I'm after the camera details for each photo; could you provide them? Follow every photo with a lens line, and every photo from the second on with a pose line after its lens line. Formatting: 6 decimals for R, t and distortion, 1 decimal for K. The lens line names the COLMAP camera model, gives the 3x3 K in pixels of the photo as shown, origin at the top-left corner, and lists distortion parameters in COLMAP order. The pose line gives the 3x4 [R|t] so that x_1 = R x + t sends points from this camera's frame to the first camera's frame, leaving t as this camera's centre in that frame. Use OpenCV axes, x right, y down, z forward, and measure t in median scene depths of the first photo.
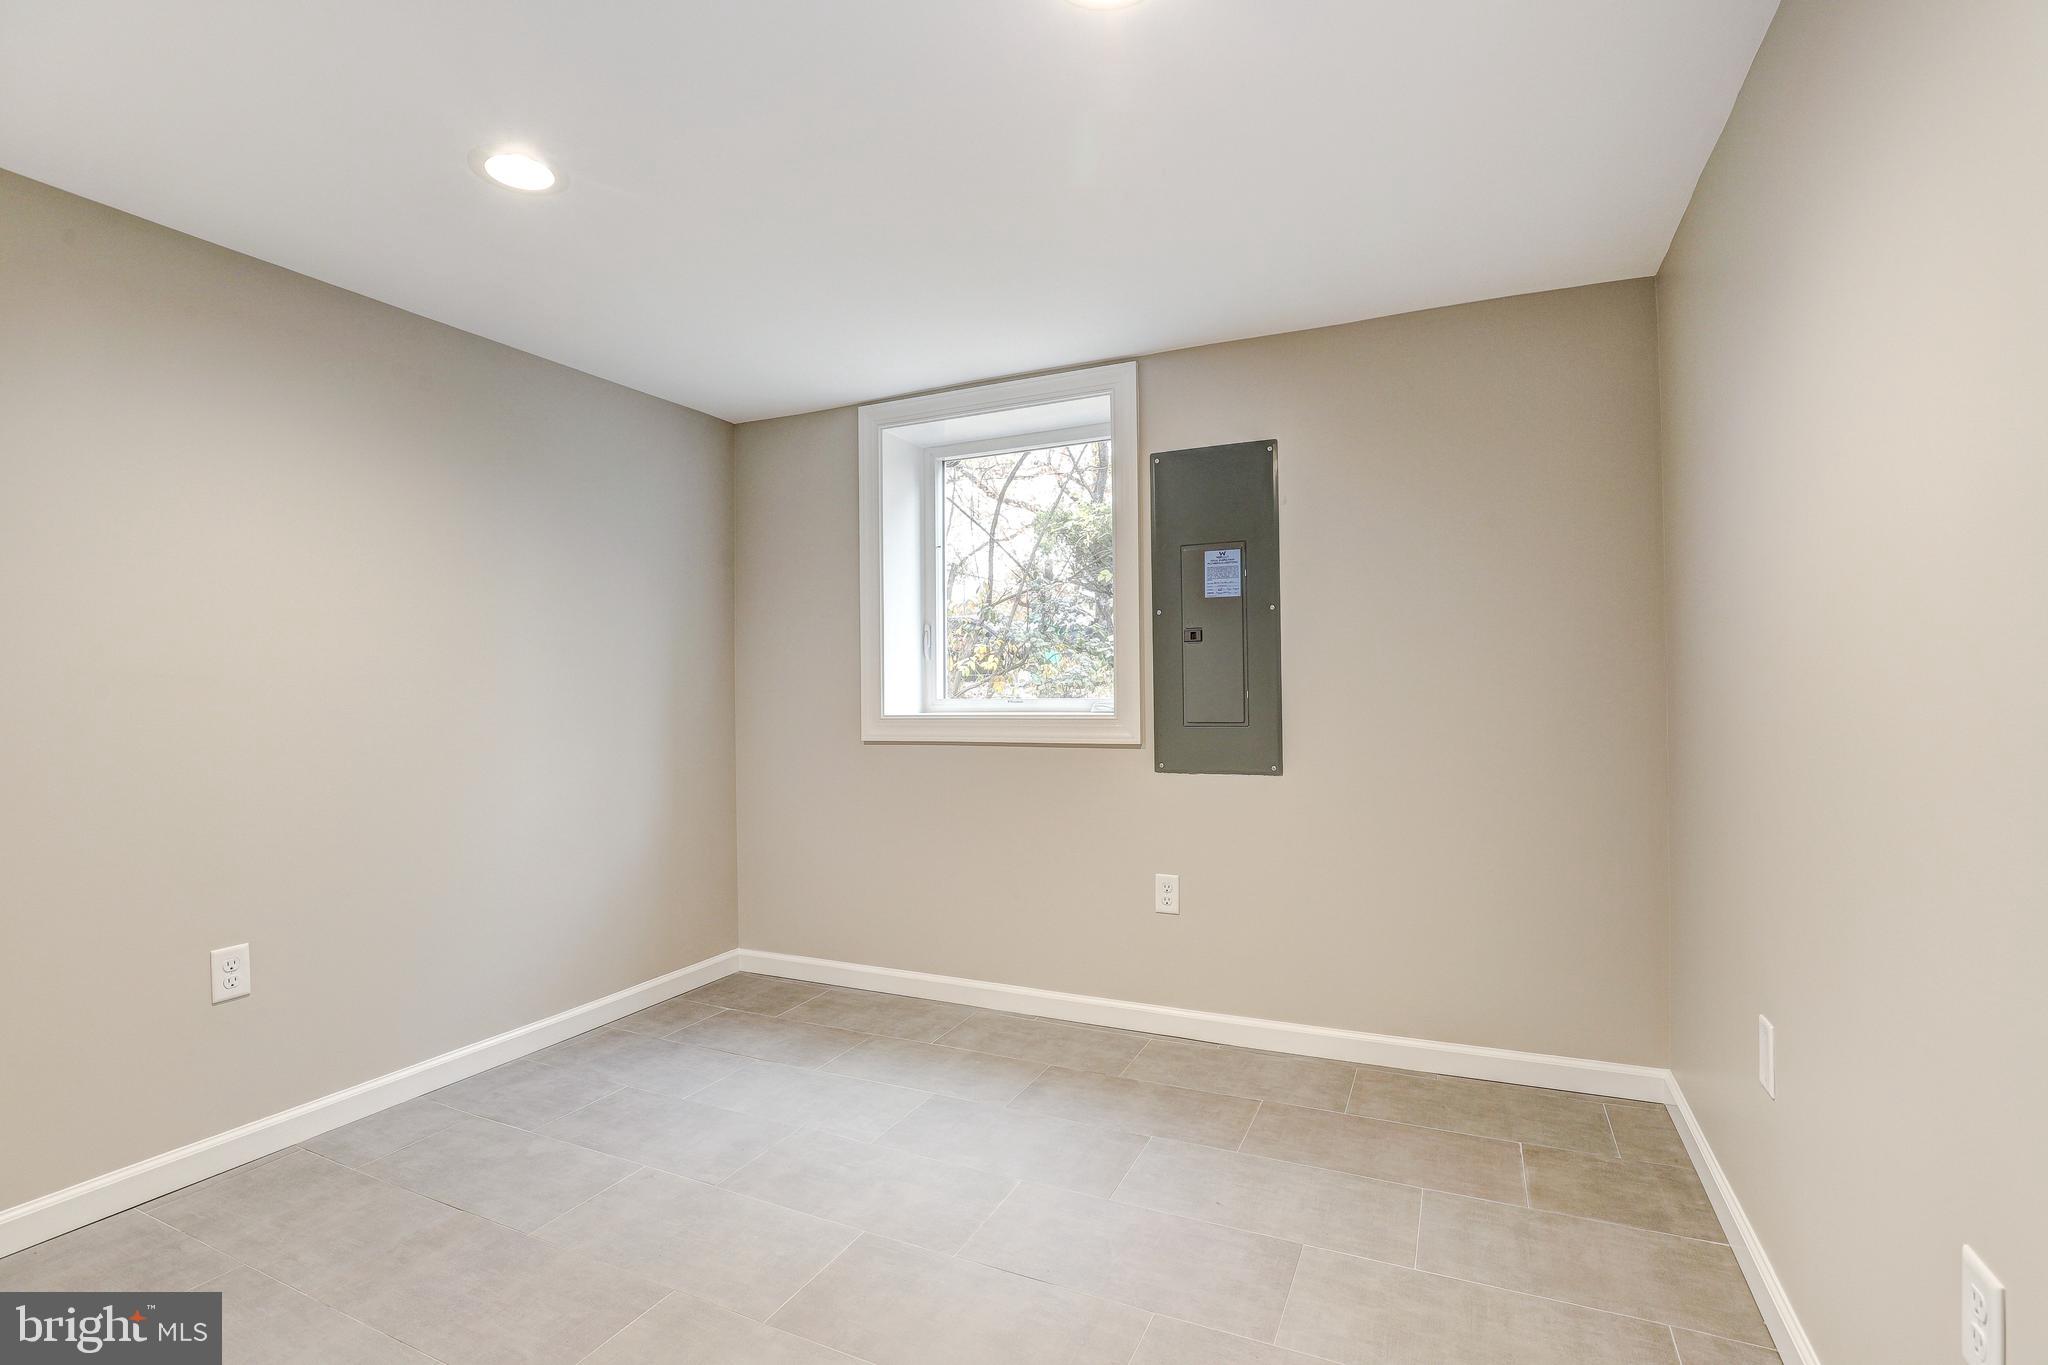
lens RADIAL K [[937.6, 0, 1031.0], [0, 937.6, 681.3], [0, 0, 1]] dist [-0.039377, 0.008856]
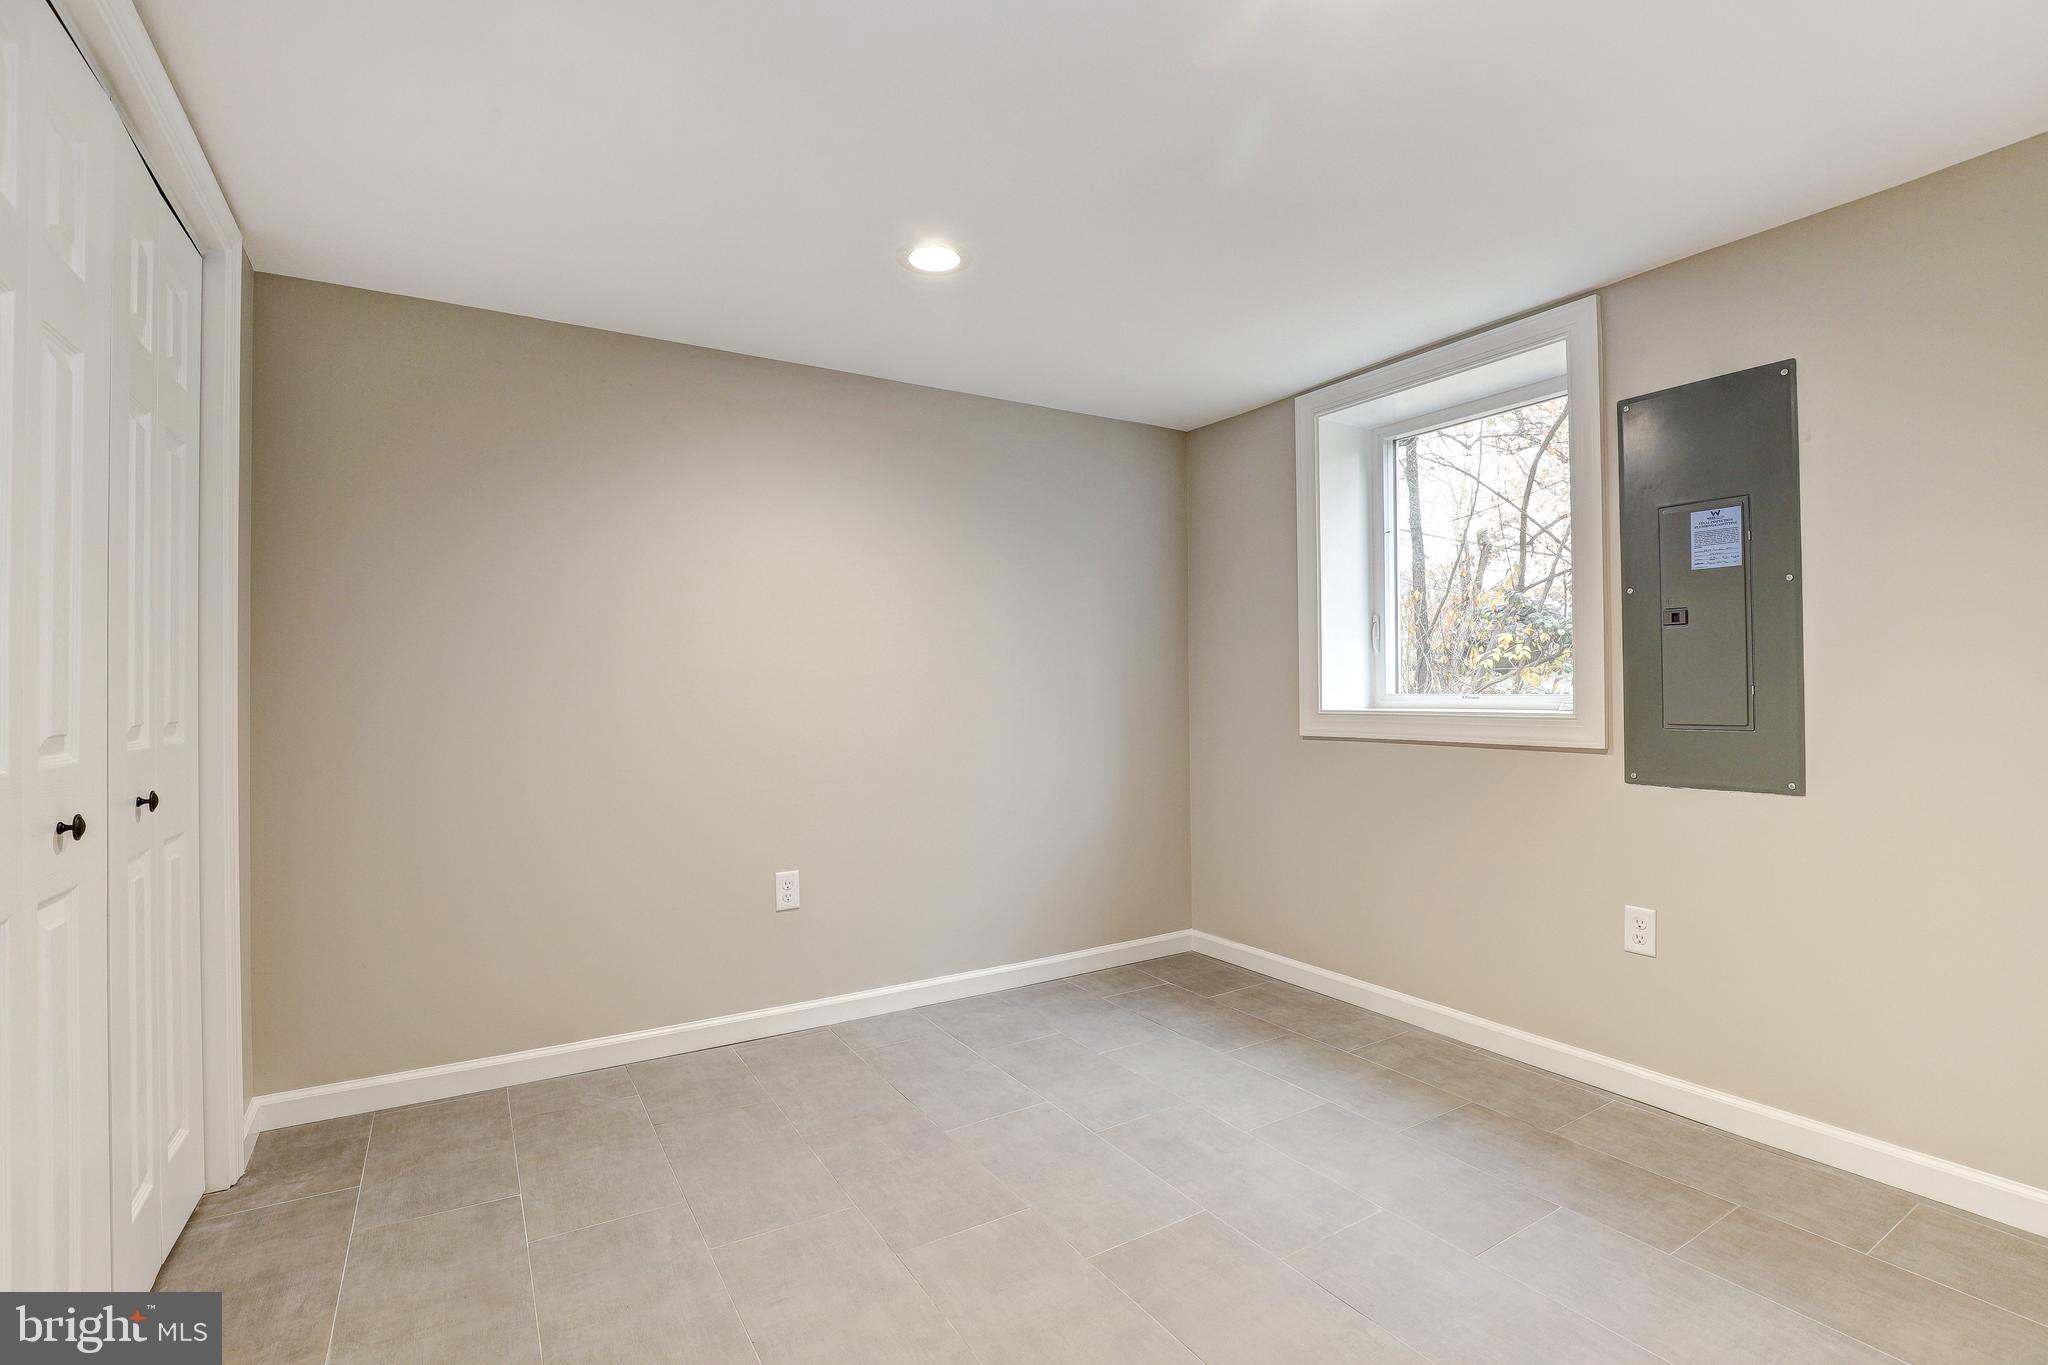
lens RADIAL K [[937.6, 0, 1031.0], [0, 937.6, 681.3], [0, 0, 1]] dist [-0.039377, 0.008856]
pose [[0.835634, -0.000985, -0.549287, 0.144619], [0.004395, 0.999978, 0.004894, 0.000184], [0.549270, -0.006504, 0.835620, 0.023048]]
